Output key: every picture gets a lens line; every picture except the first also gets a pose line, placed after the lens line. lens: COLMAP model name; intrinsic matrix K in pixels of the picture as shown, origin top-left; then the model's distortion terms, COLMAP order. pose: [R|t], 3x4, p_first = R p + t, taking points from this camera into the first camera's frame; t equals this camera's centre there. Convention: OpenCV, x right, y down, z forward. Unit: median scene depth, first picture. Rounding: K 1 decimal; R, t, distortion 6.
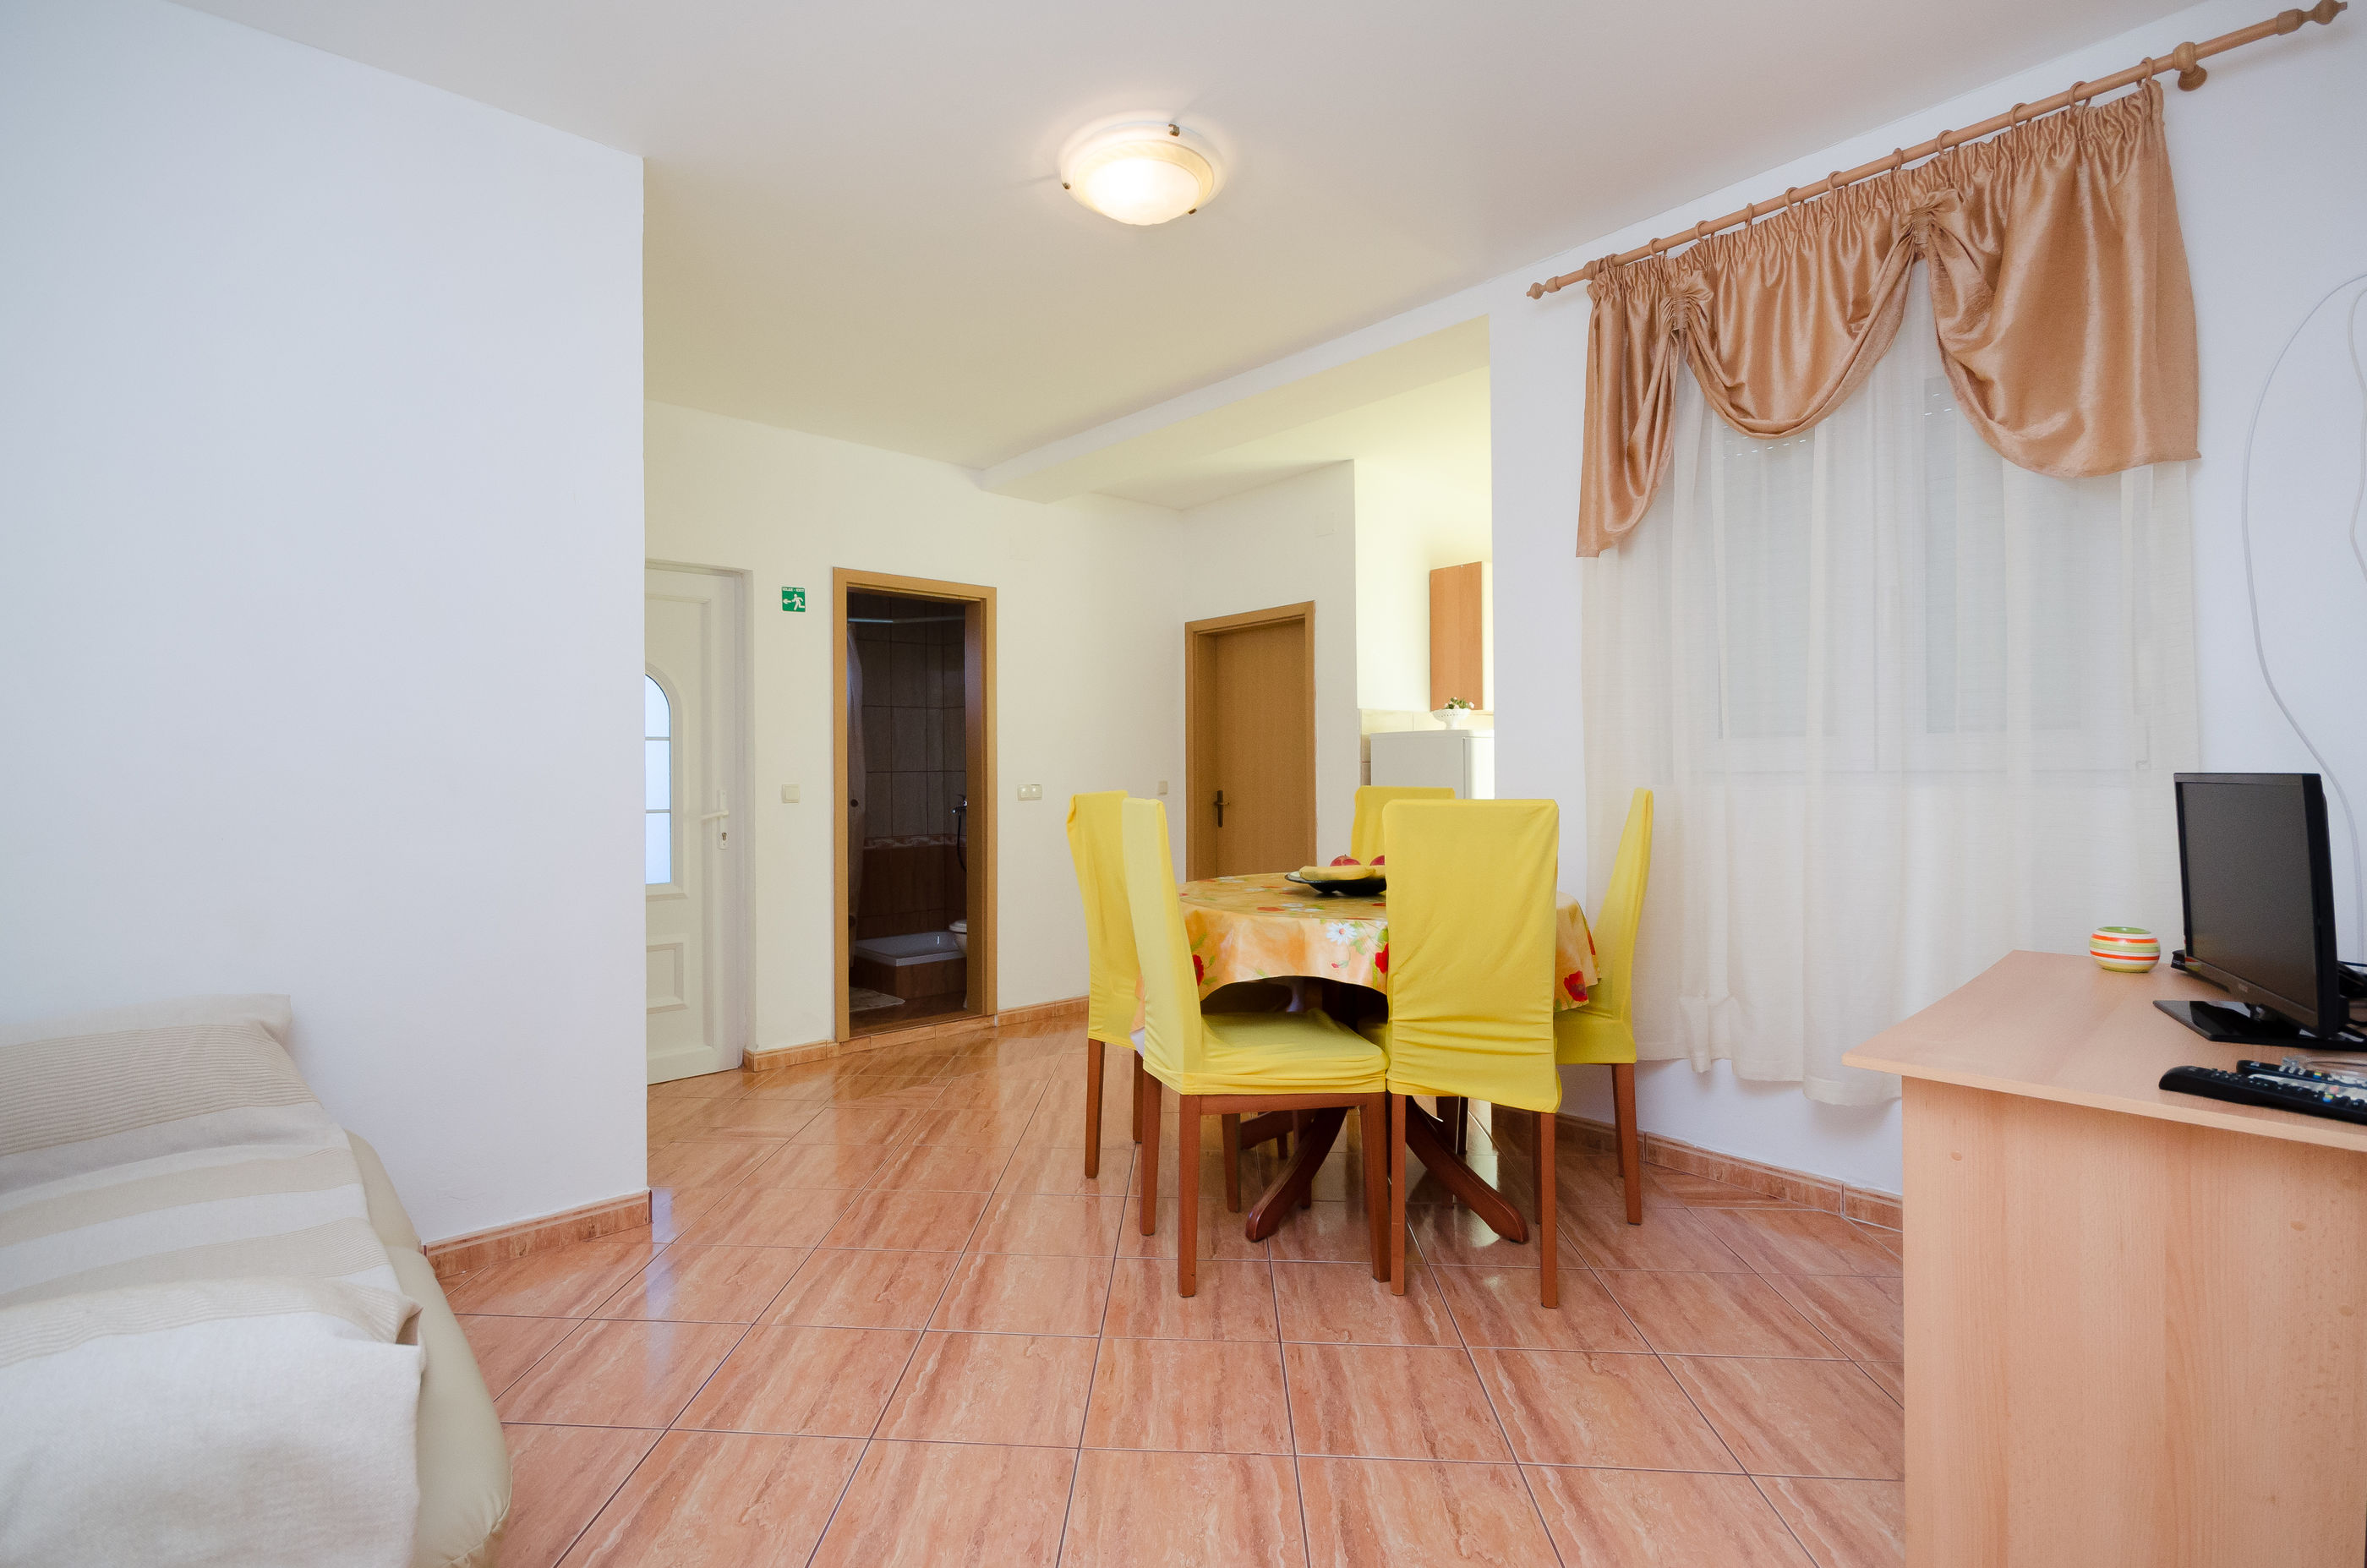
lens RADIAL K [[1103.6, 0, 1183.5], [0, 1103.6, 784.0], [0, 0, 1]] dist [0.000921, -0.012755]
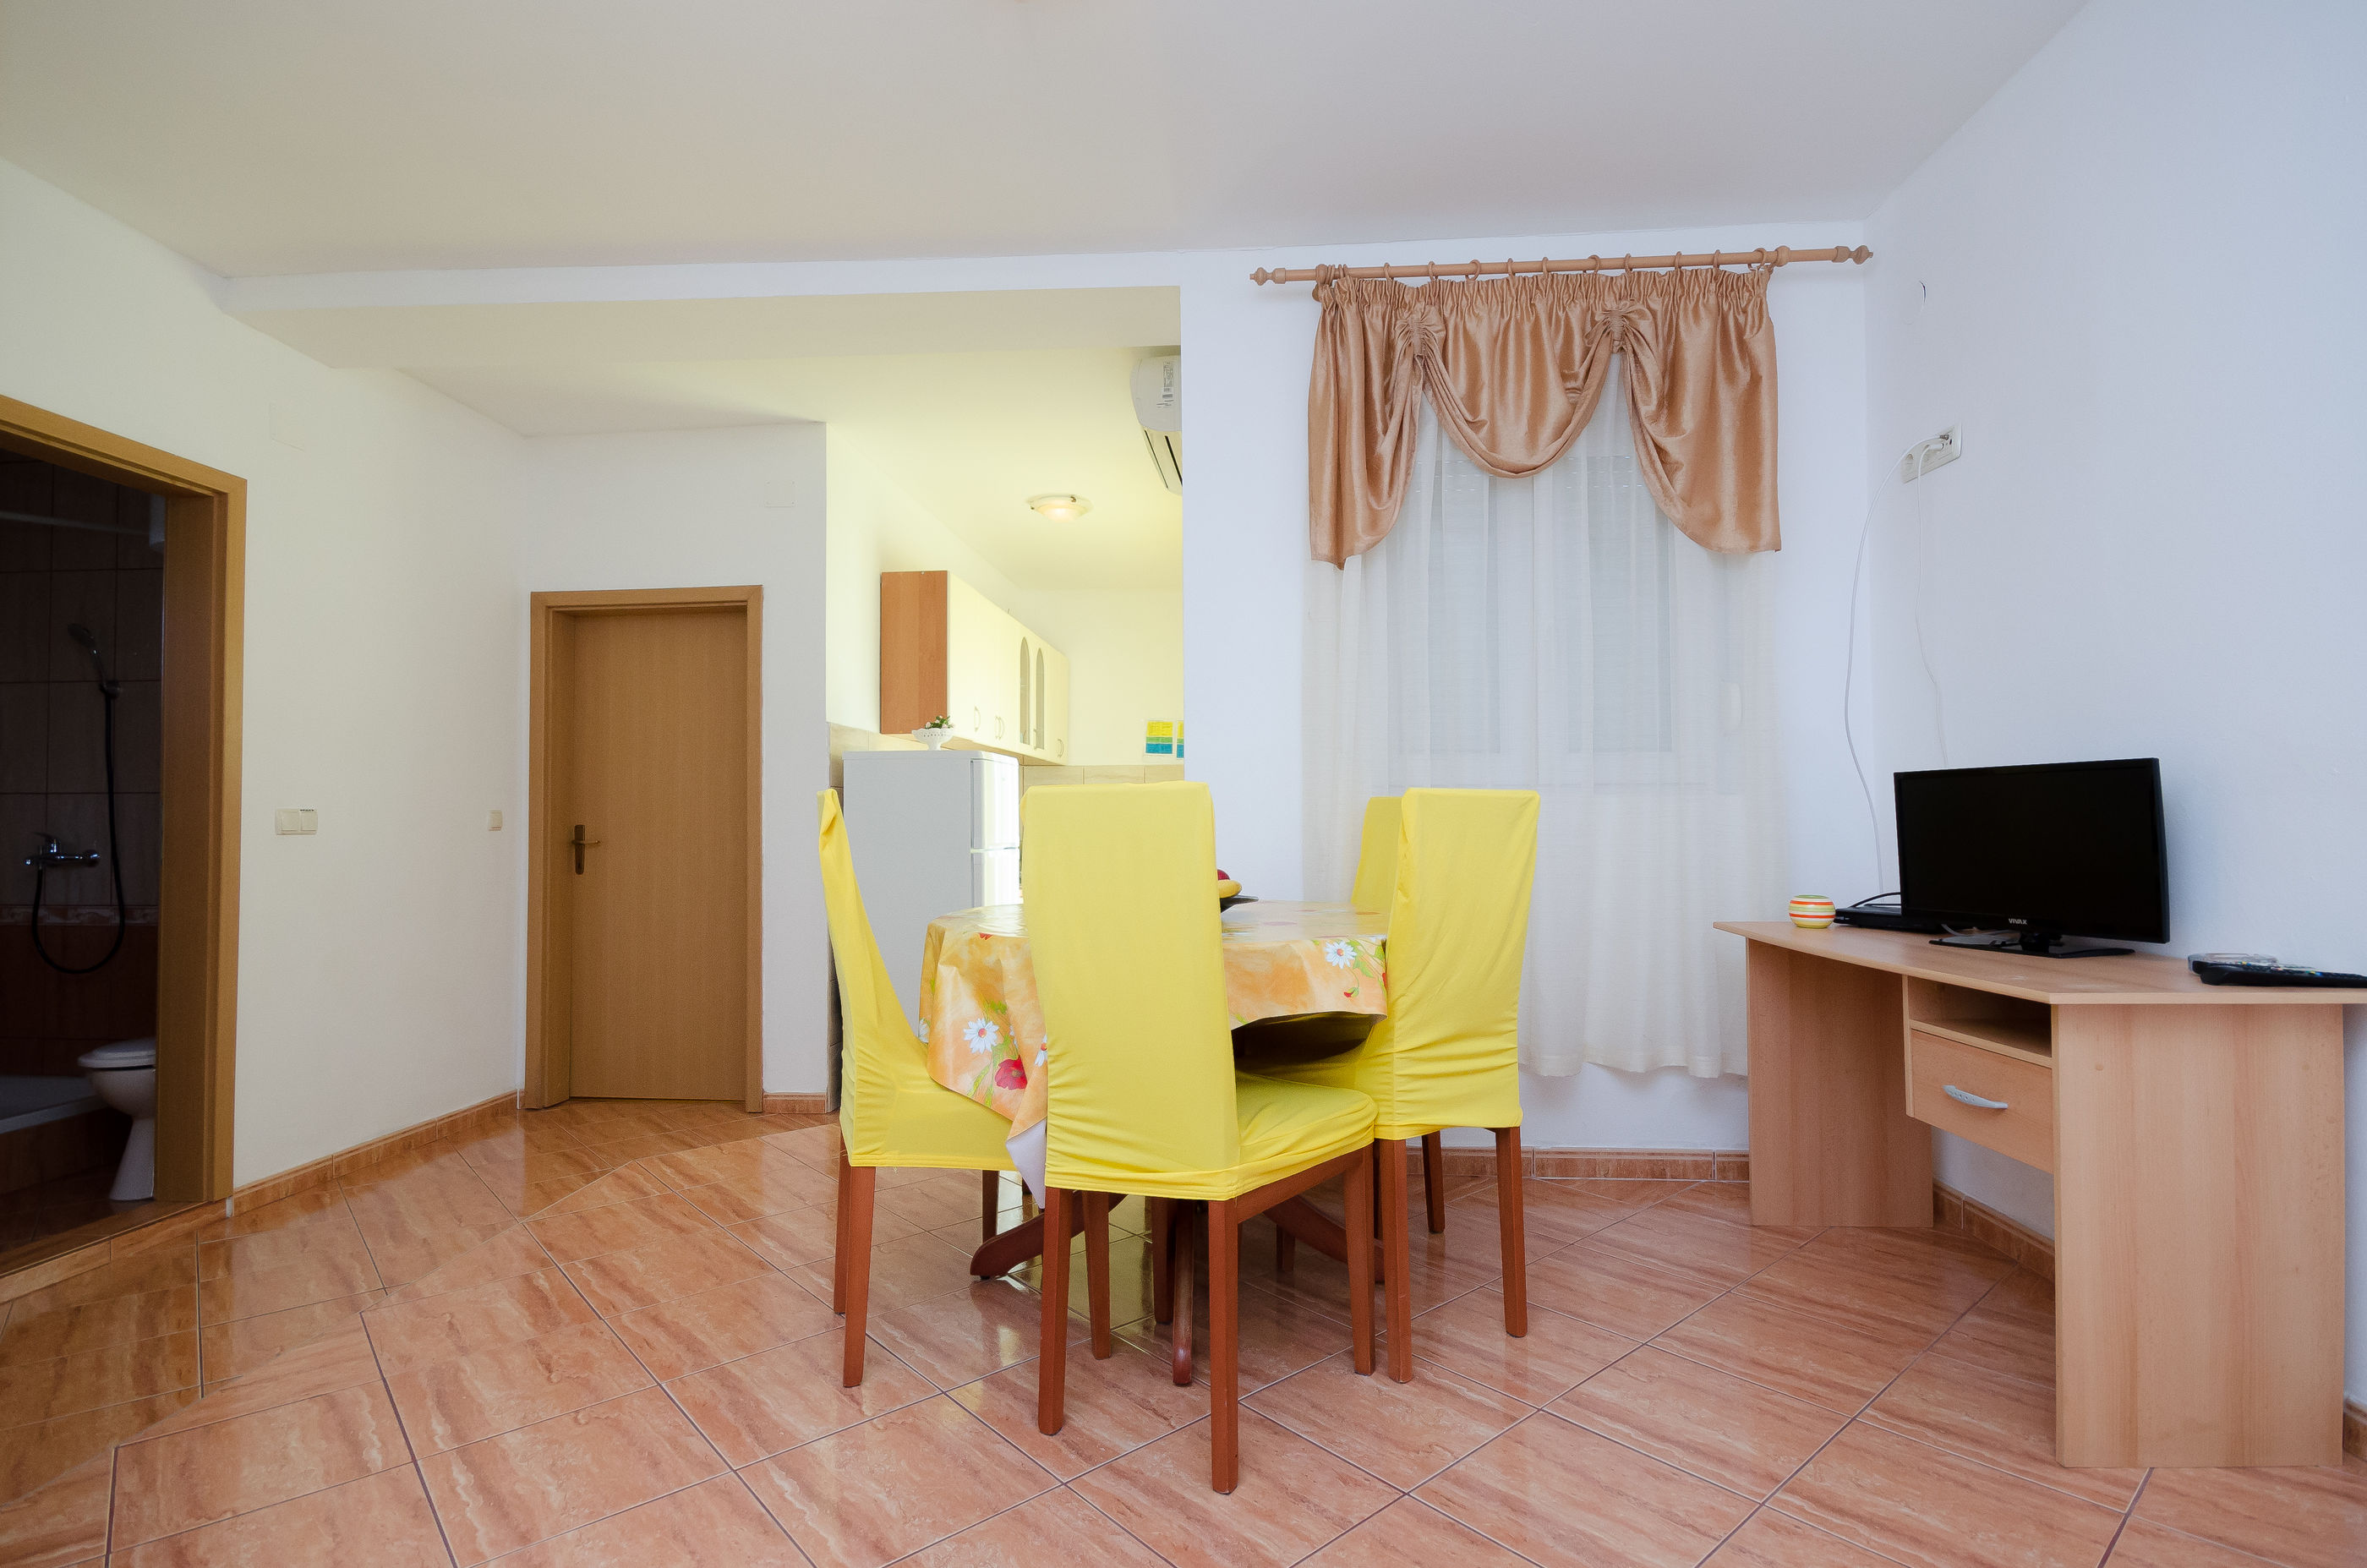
lens RADIAL K [[1087.1, 0, 1195.2], [0, 1087.1, 808.0], [0, 0, 1]] dist [-0.004635, -0.000685]
pose [[0.709797, 0.014655, 0.704254, -0.407817], [0.008321, 0.999539, -0.029187, 0.042256], [-0.704357, 0.026577, 0.709348, 0.419991]]
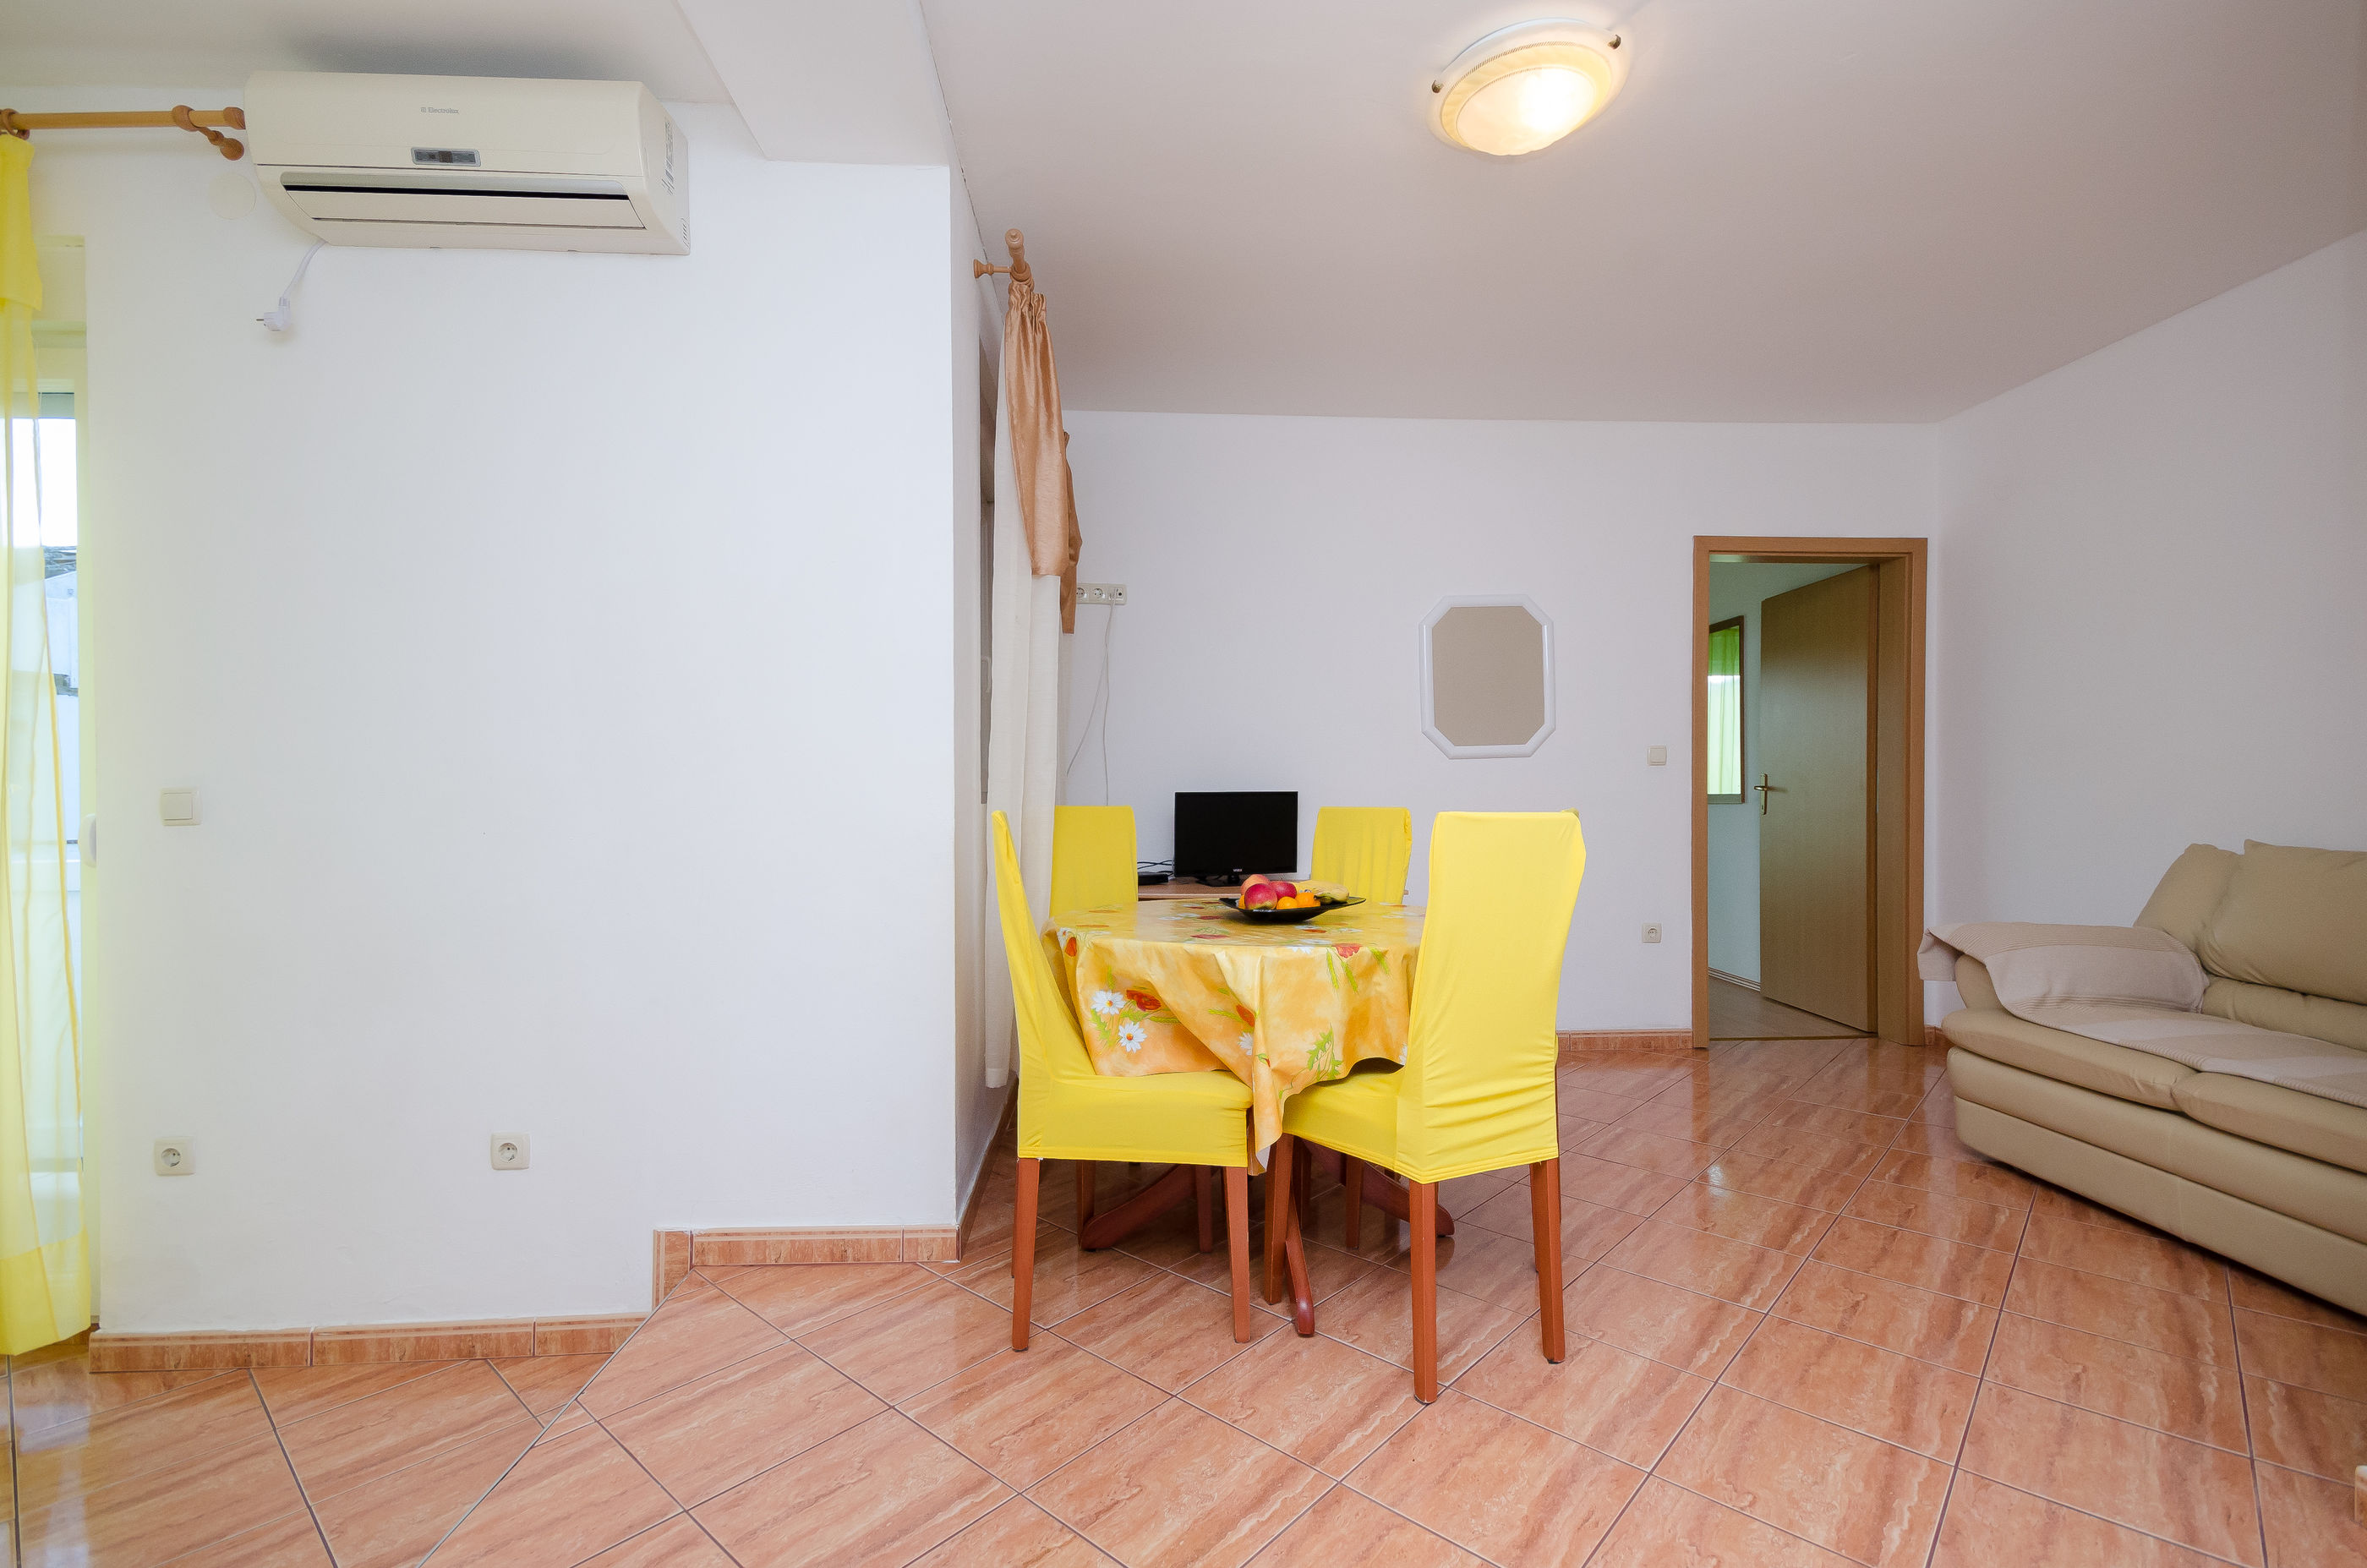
lens RADIAL K [[1087.1, 0, 1195.2], [0, 1087.1, 808.0], [0, 0, 1]] dist [-0.004635, -0.000685]
pose [[-0.771809, 0.014500, 0.635689, -0.352674], [0.017535, 0.999845, -0.001516, 0.018709], [-0.635612, 0.009977, -0.771944, 1.708713]]
